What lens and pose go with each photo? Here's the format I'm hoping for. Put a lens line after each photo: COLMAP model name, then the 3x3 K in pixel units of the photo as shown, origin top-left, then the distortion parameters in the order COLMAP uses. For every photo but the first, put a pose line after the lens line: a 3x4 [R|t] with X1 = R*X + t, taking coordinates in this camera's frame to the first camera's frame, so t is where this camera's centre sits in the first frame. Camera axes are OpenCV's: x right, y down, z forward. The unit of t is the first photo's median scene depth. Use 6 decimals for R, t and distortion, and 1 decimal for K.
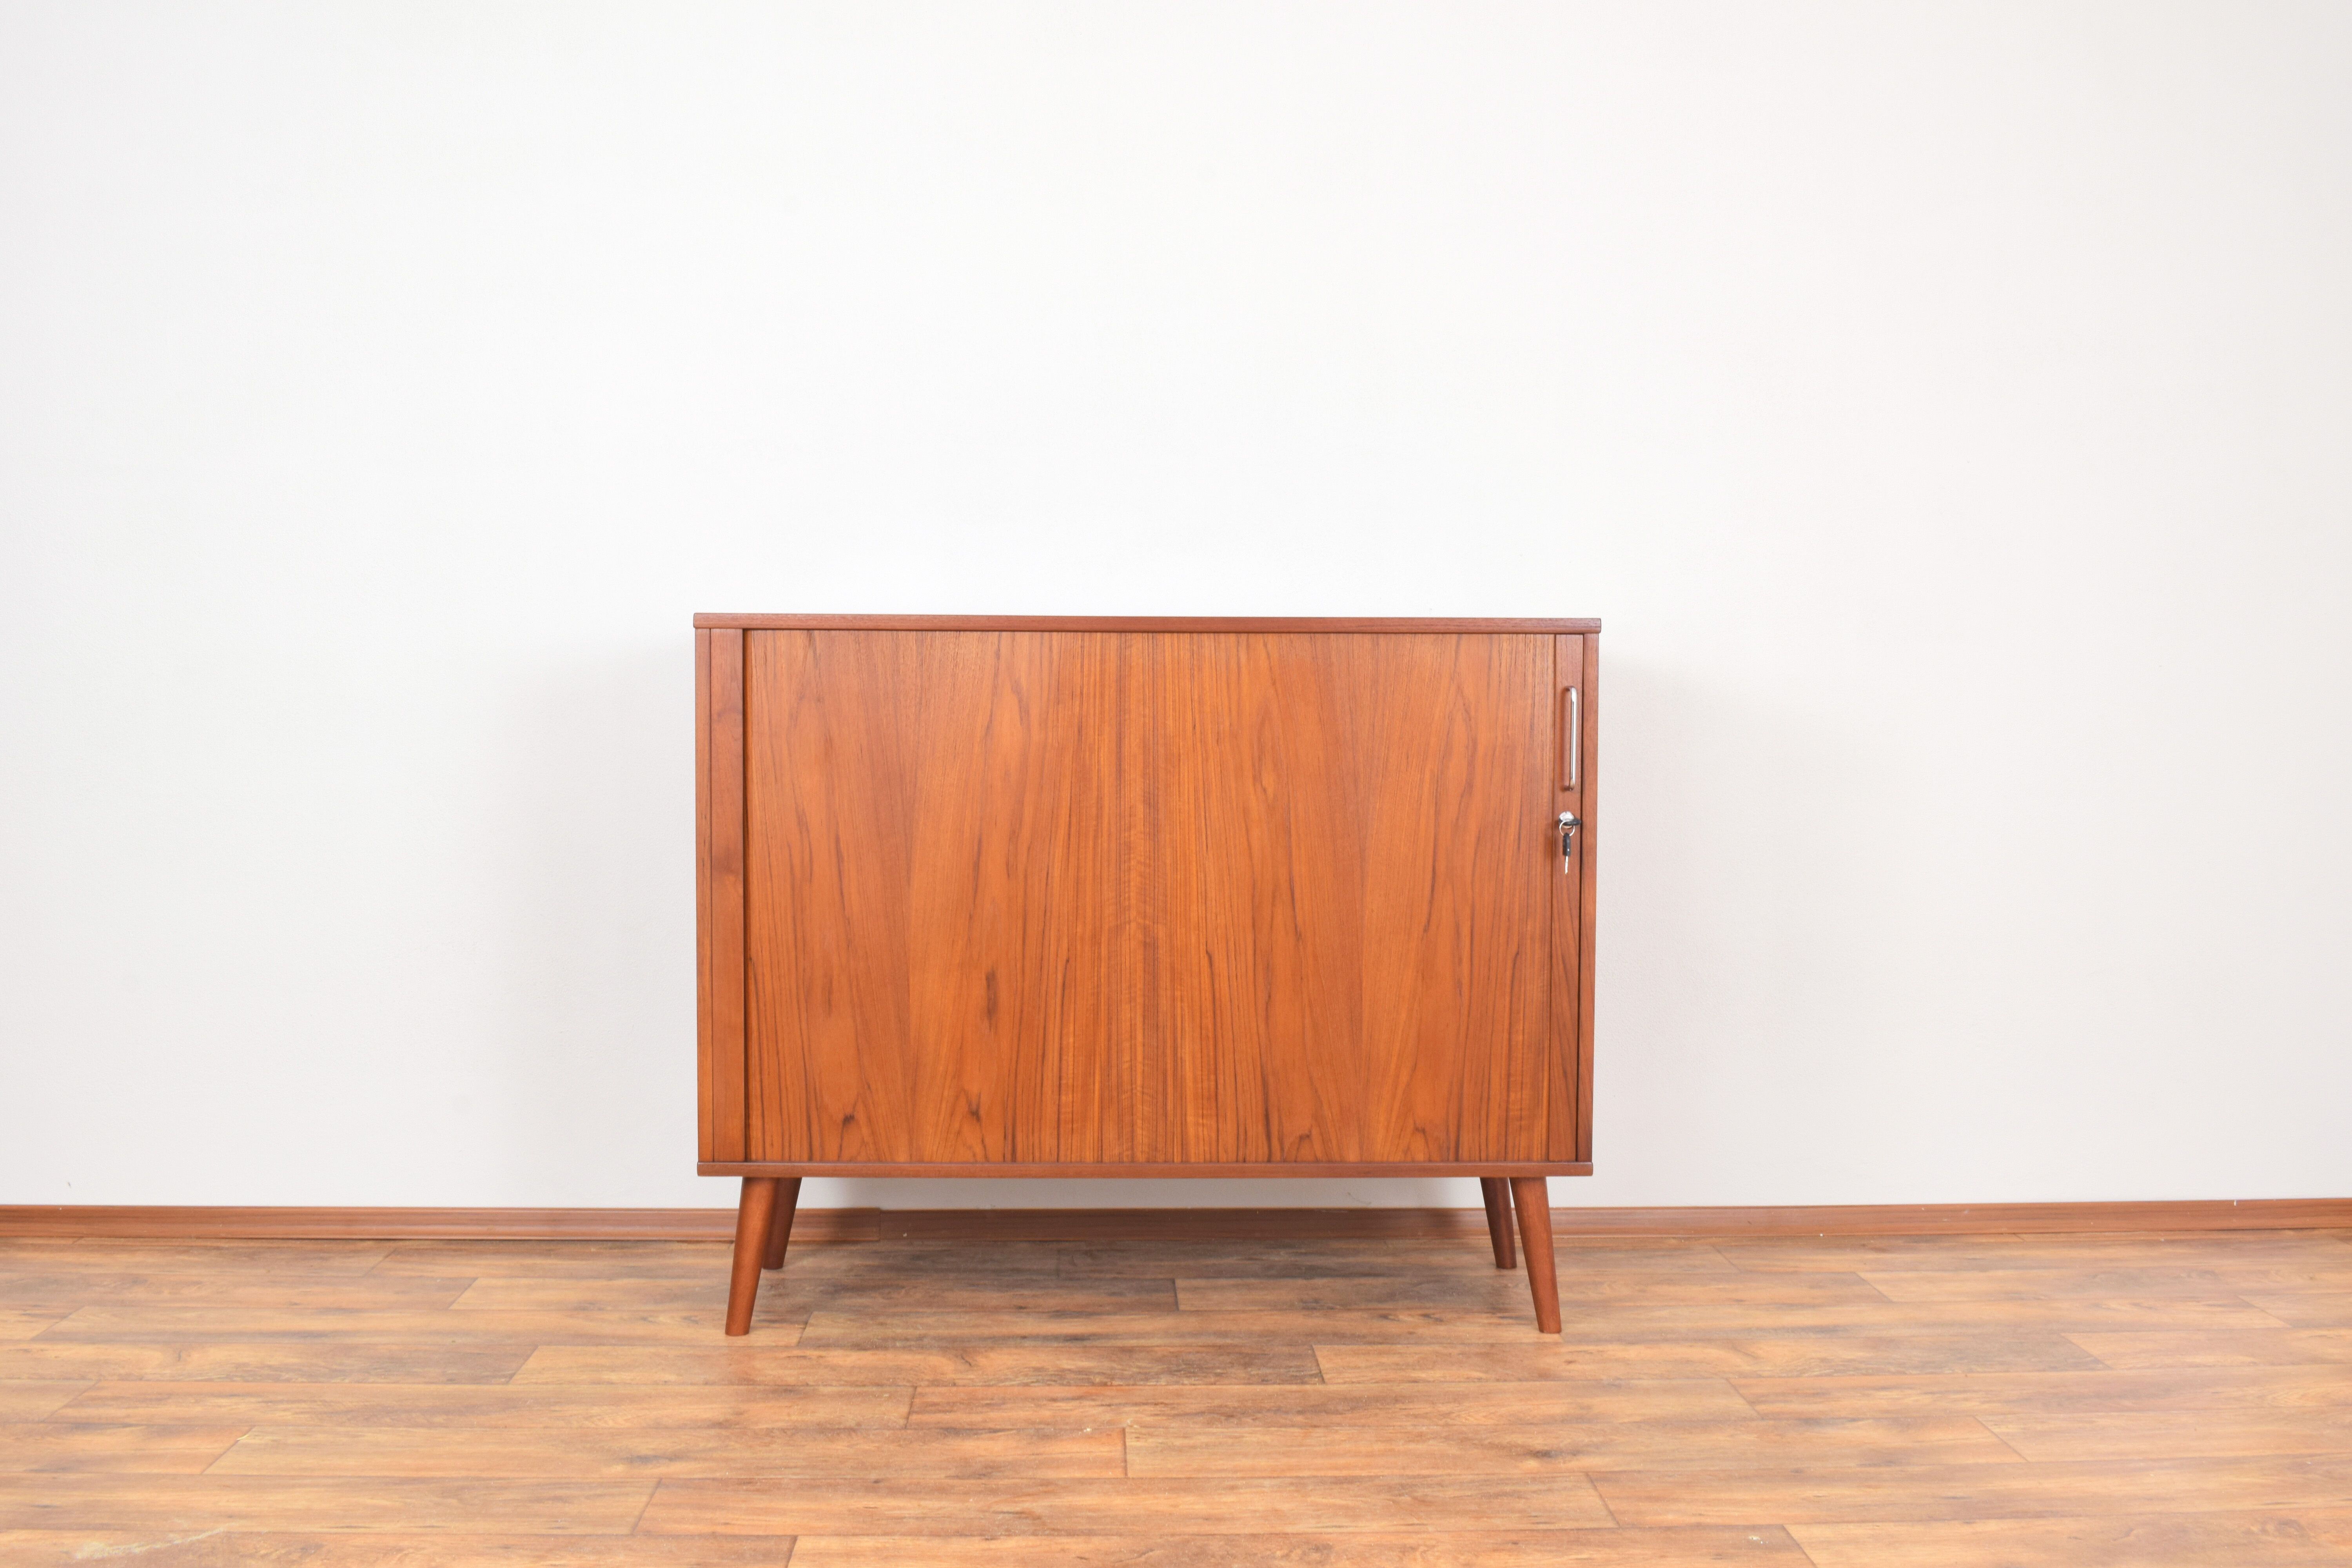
lens RADIAL K [[2100.0, 0, 1176.0], [0, 2100.0, 784.0], [0, 0, 1]] dist [-0.091158, 0.020264]
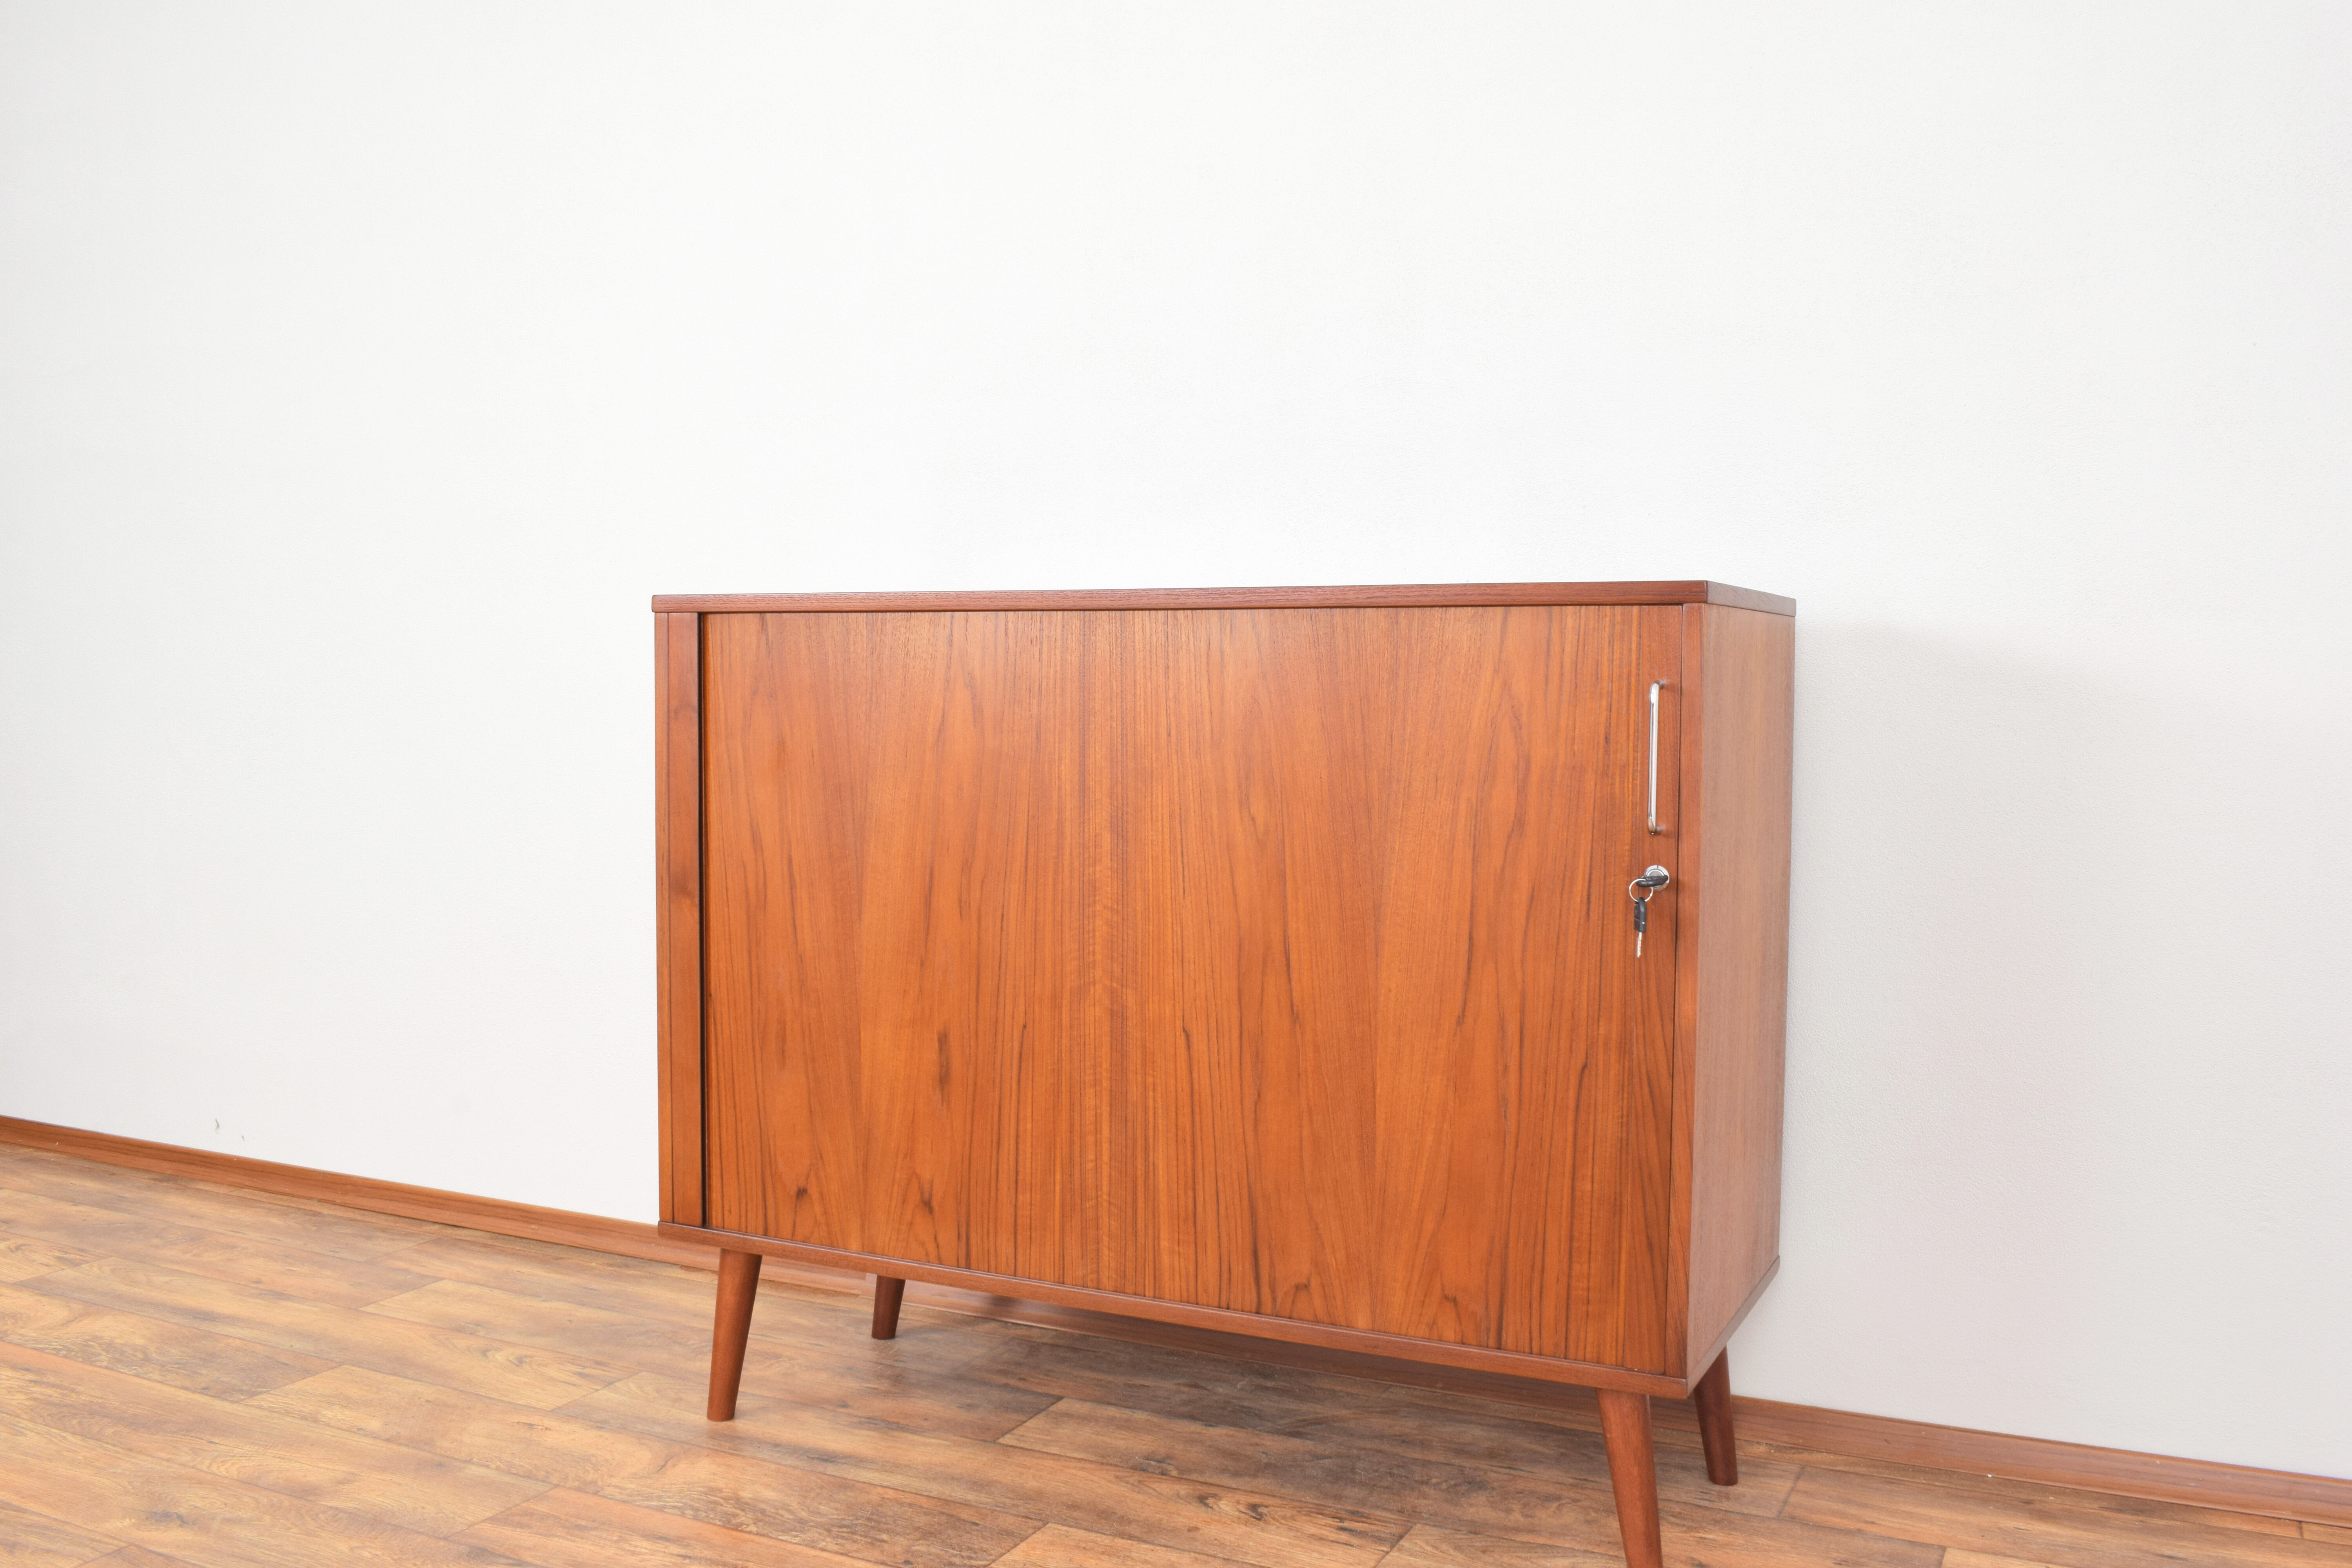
lens RADIAL K [[2100.0, 0, 1176.0], [0, 2100.0, 784.0], [0, 0, 1]] dist [-0.091158, 0.020264]
pose [[0.883977, 0.024979, -0.466863, 0.366616], [-0.018089, 0.999651, 0.019235, -0.023514], [0.467181, -0.008558, 0.884120, 0.327652]]
